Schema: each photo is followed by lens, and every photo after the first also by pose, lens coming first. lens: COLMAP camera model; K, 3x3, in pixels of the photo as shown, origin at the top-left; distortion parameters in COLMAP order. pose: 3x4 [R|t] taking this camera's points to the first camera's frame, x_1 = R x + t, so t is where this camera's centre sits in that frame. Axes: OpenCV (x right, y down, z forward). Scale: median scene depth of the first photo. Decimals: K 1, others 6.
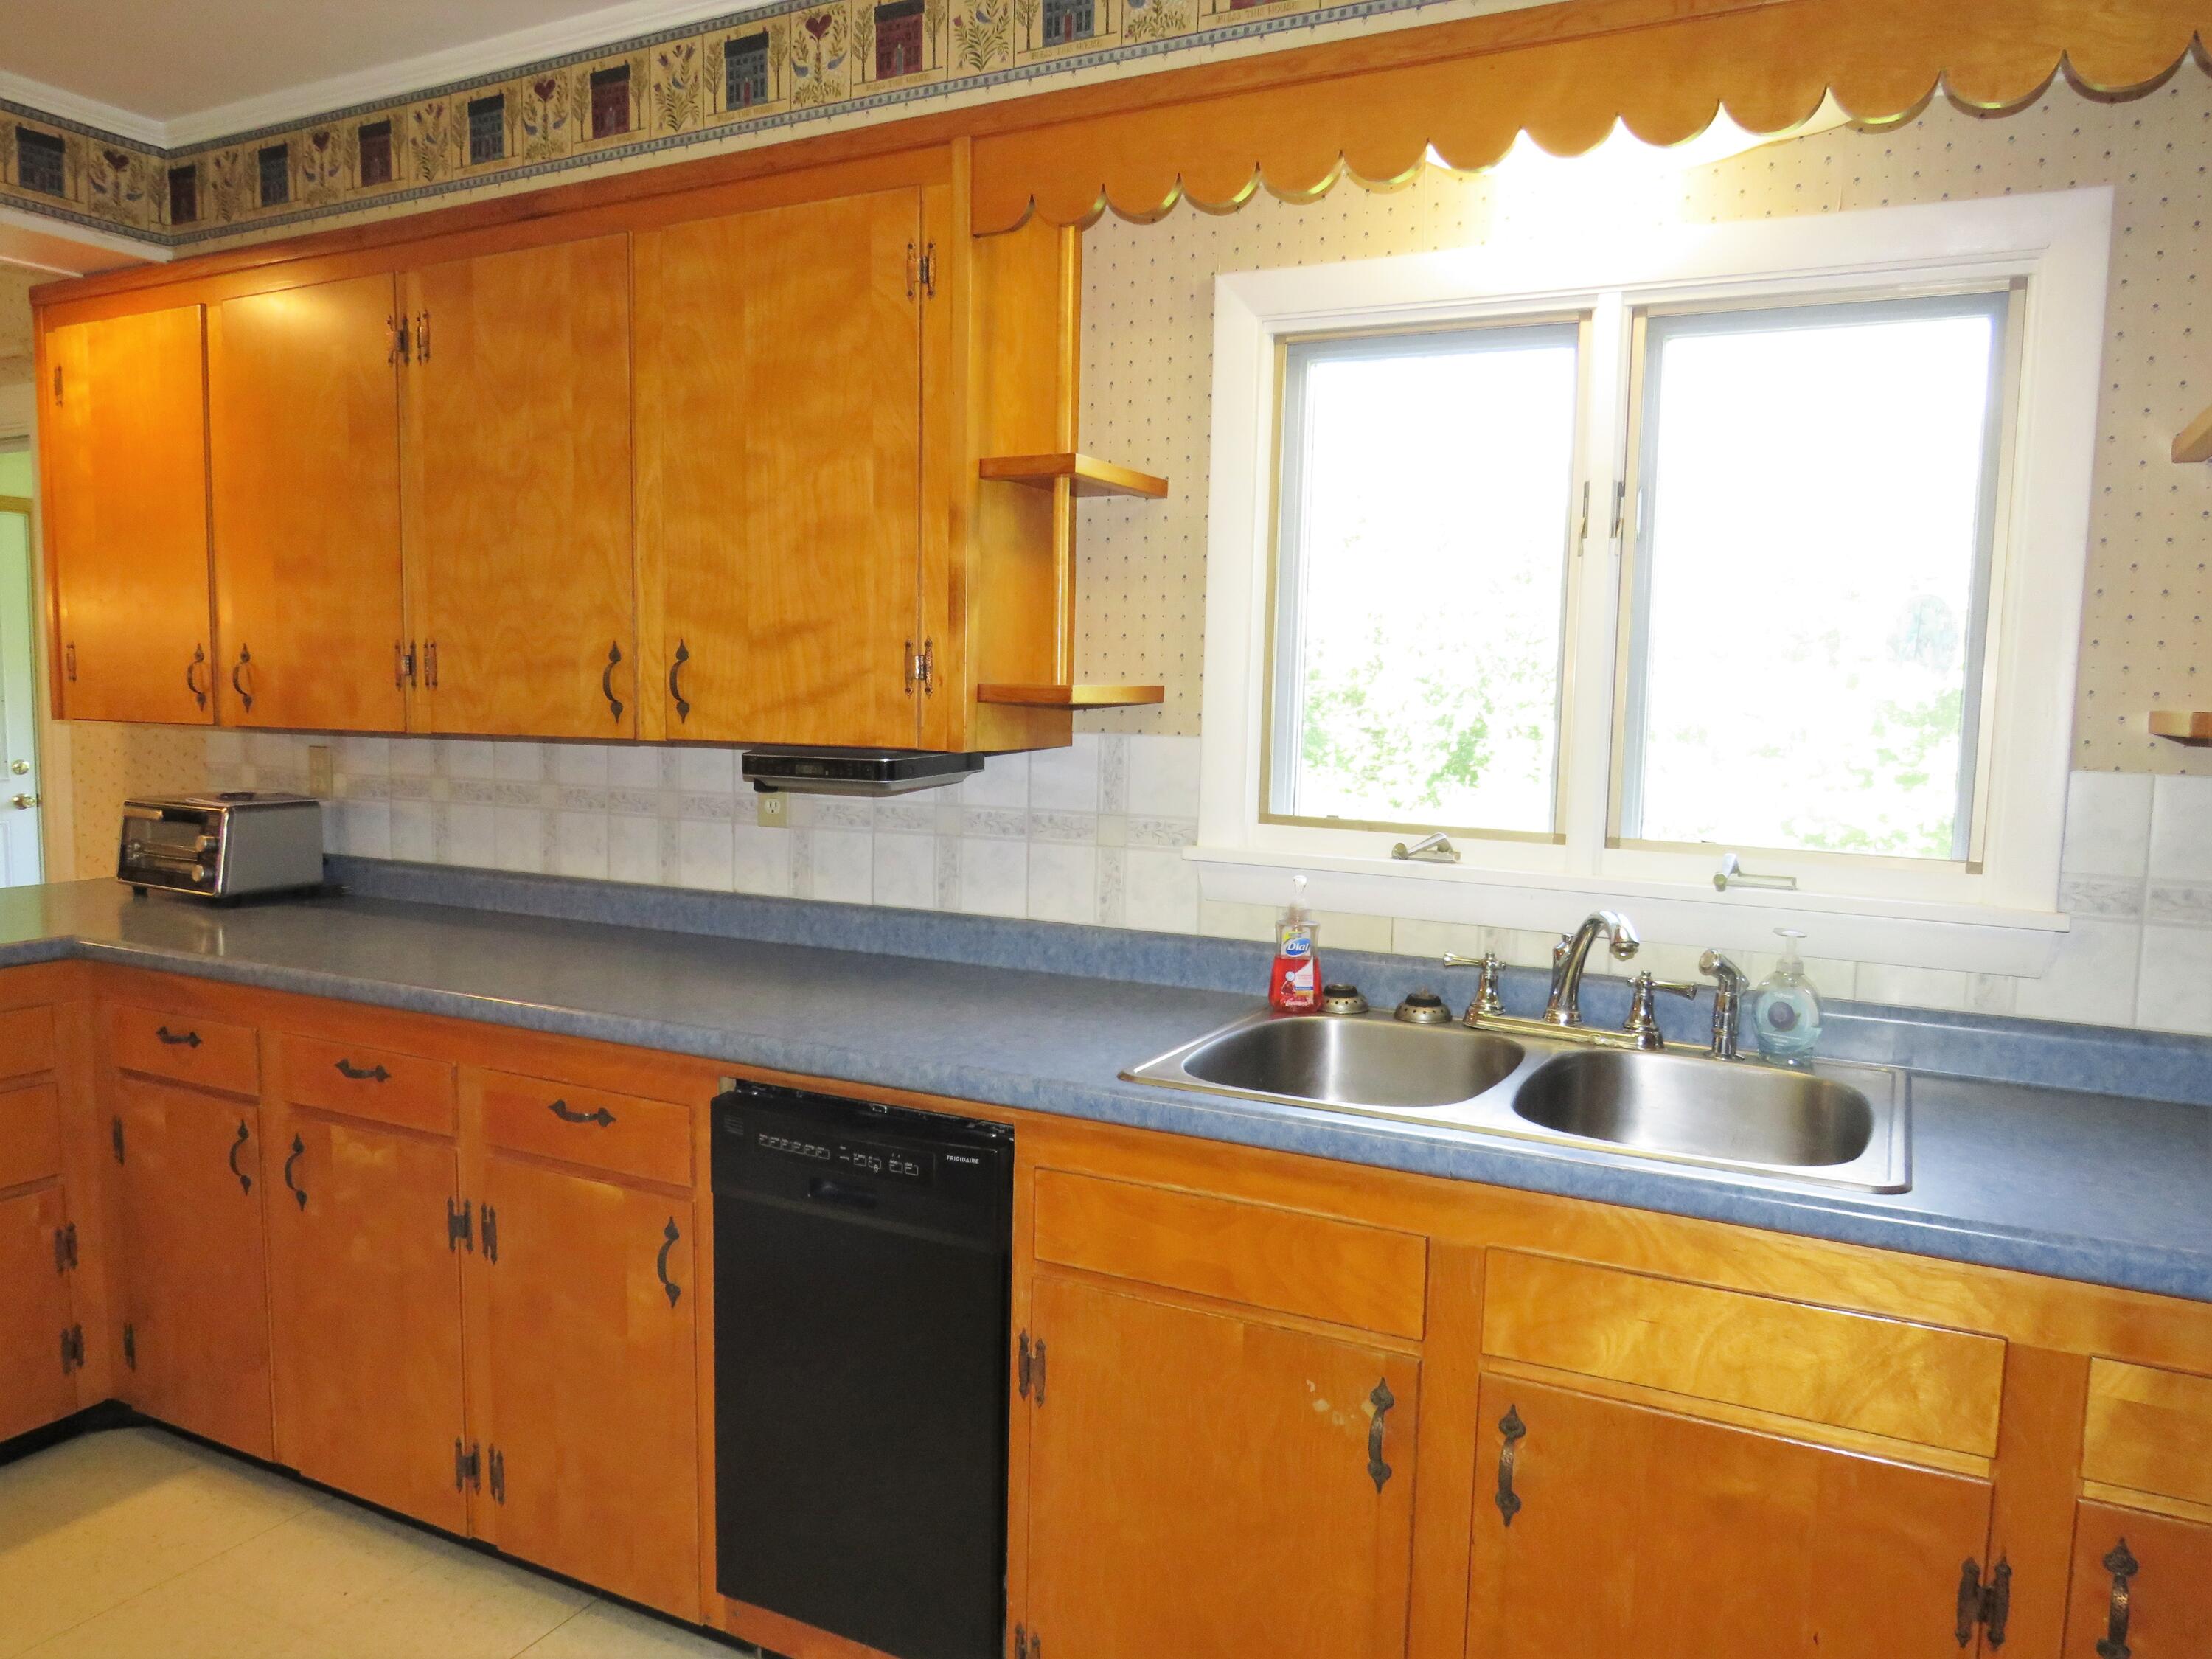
lens RADIAL K [[1553.7, 0, 1102.7], [0, 1553.7, 821.6], [0, 0, 1]] dist [-0.048500, 0.031954]
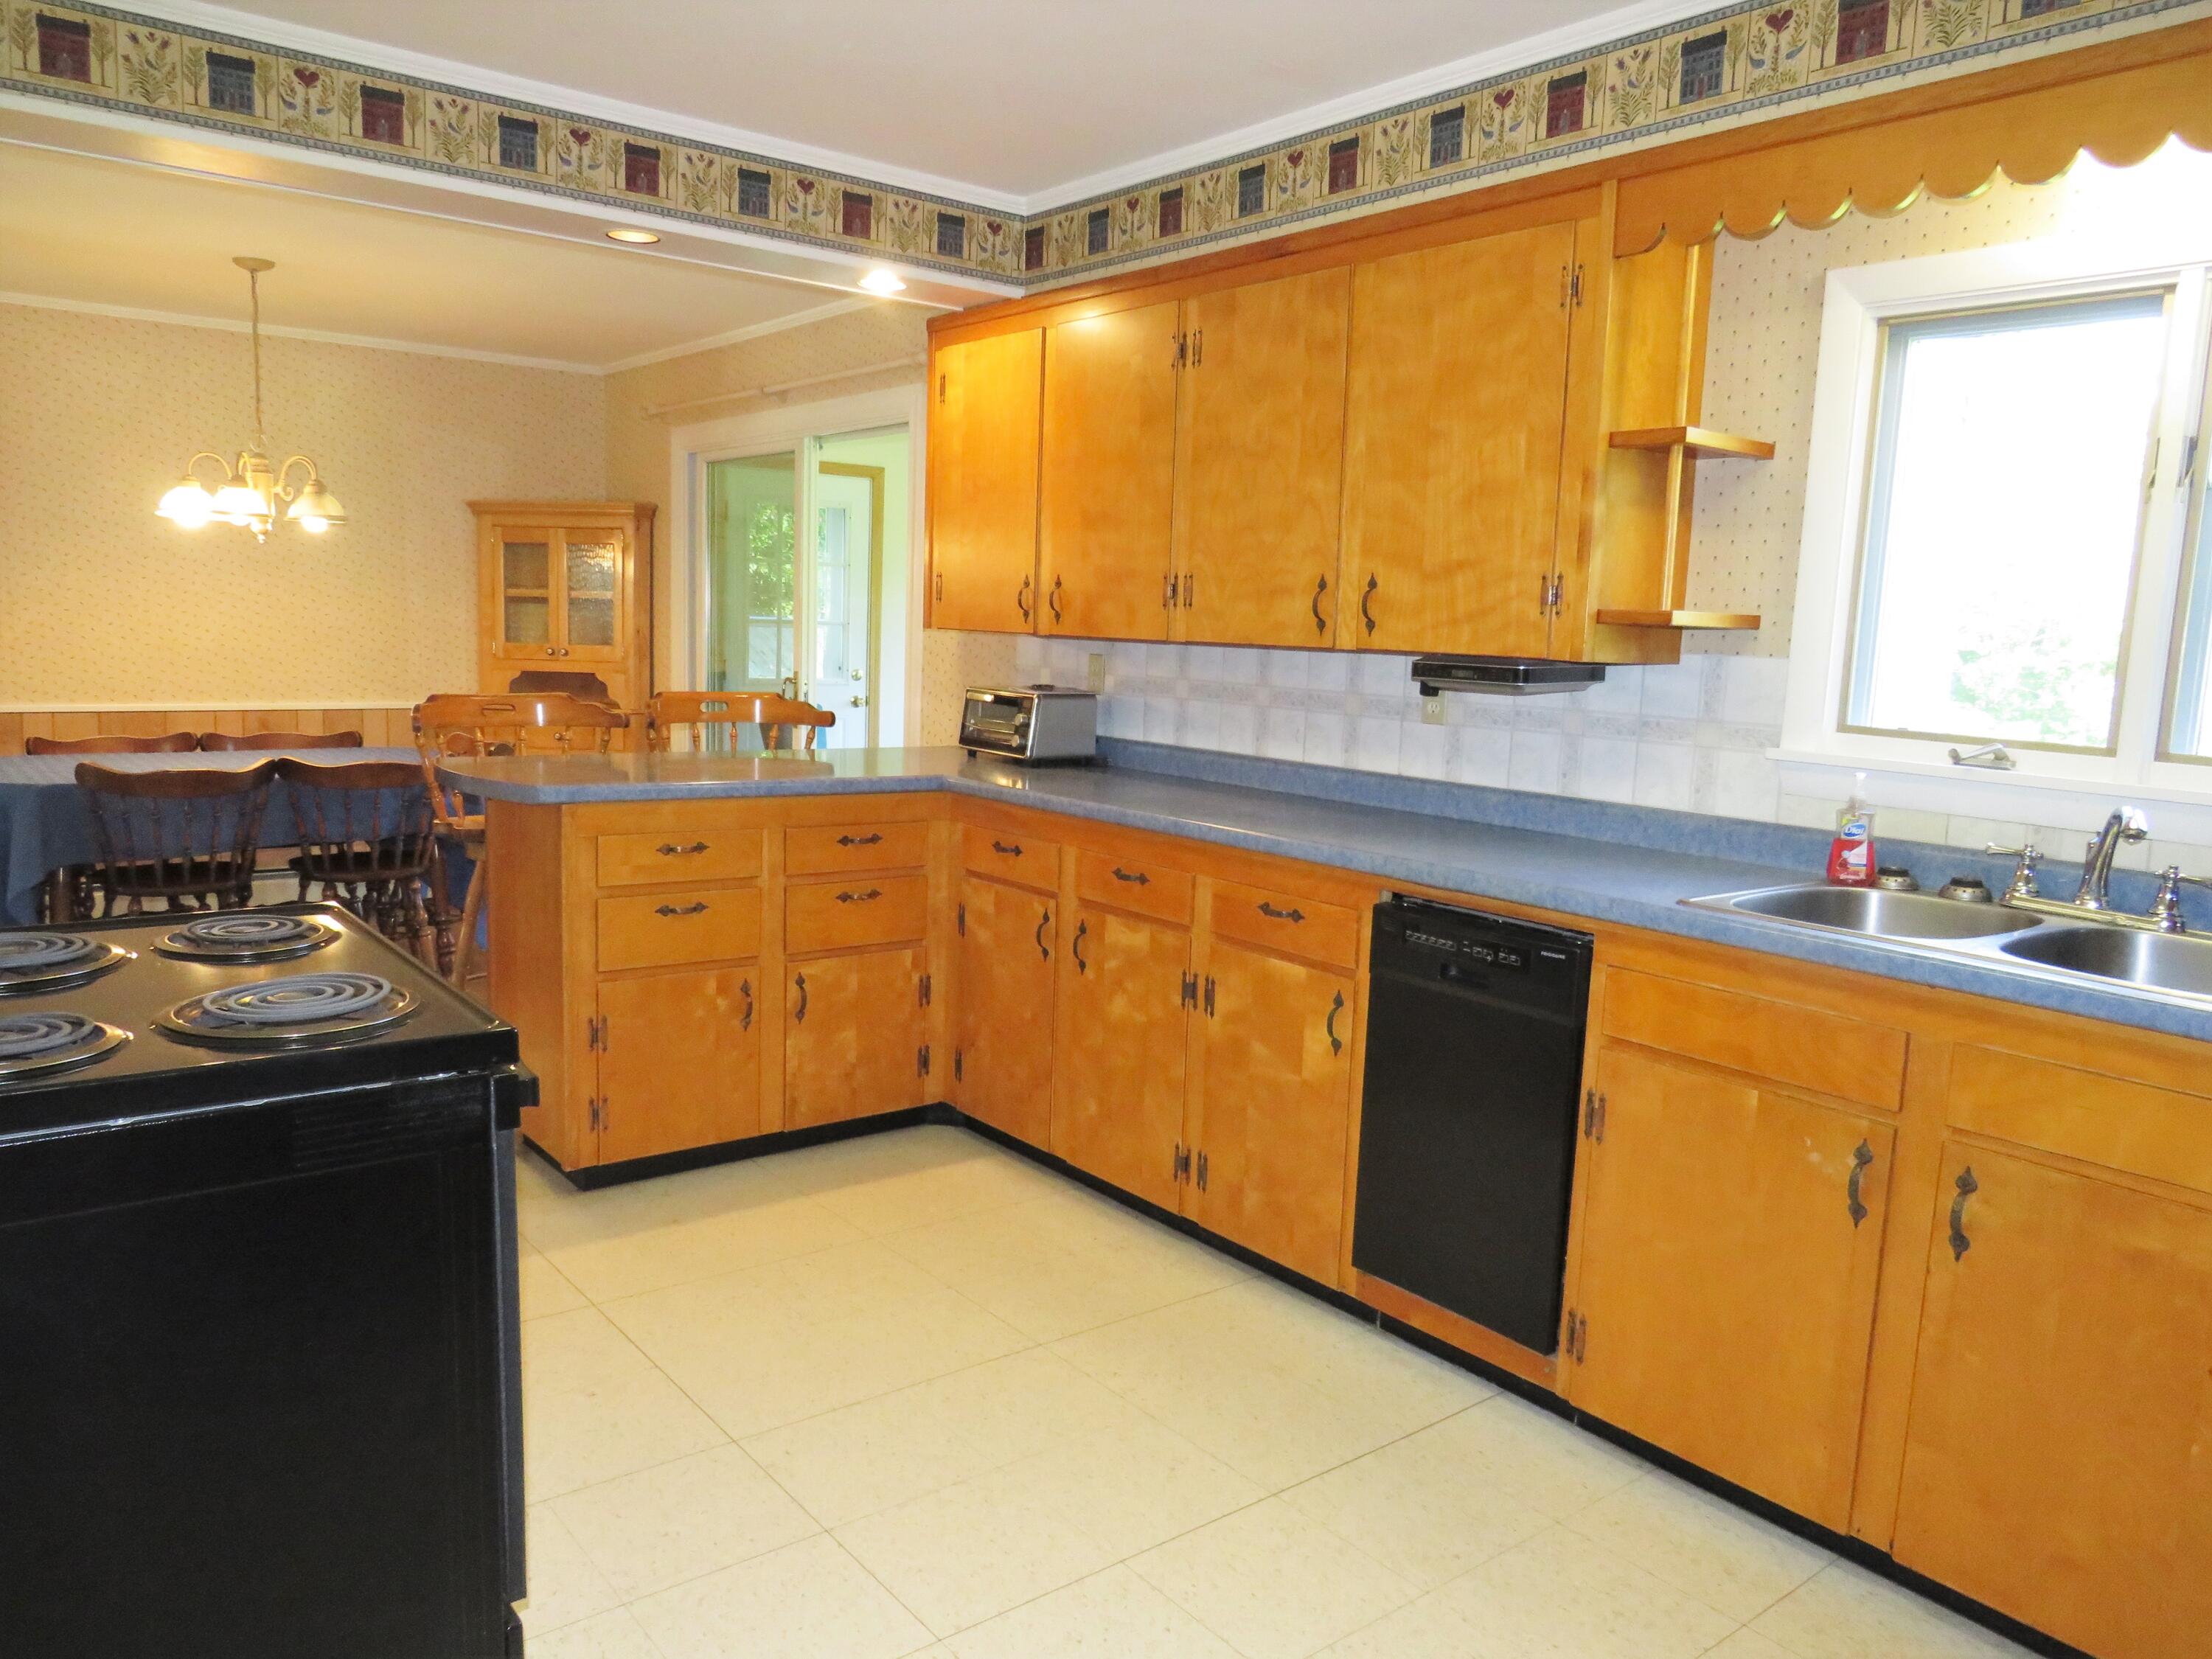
lens RADIAL K [[1586.3, 0, 1116.7], [0, 1586.3, 826.7], [0, 0, 1]] dist [-0.030599, 0.032991]
pose [[0.915492, 0.069703, -0.396253, 0.082464], [-0.058107, 0.997459, 0.041209, 0.057749], [0.398118, -0.014701, 0.917216, -0.345302]]
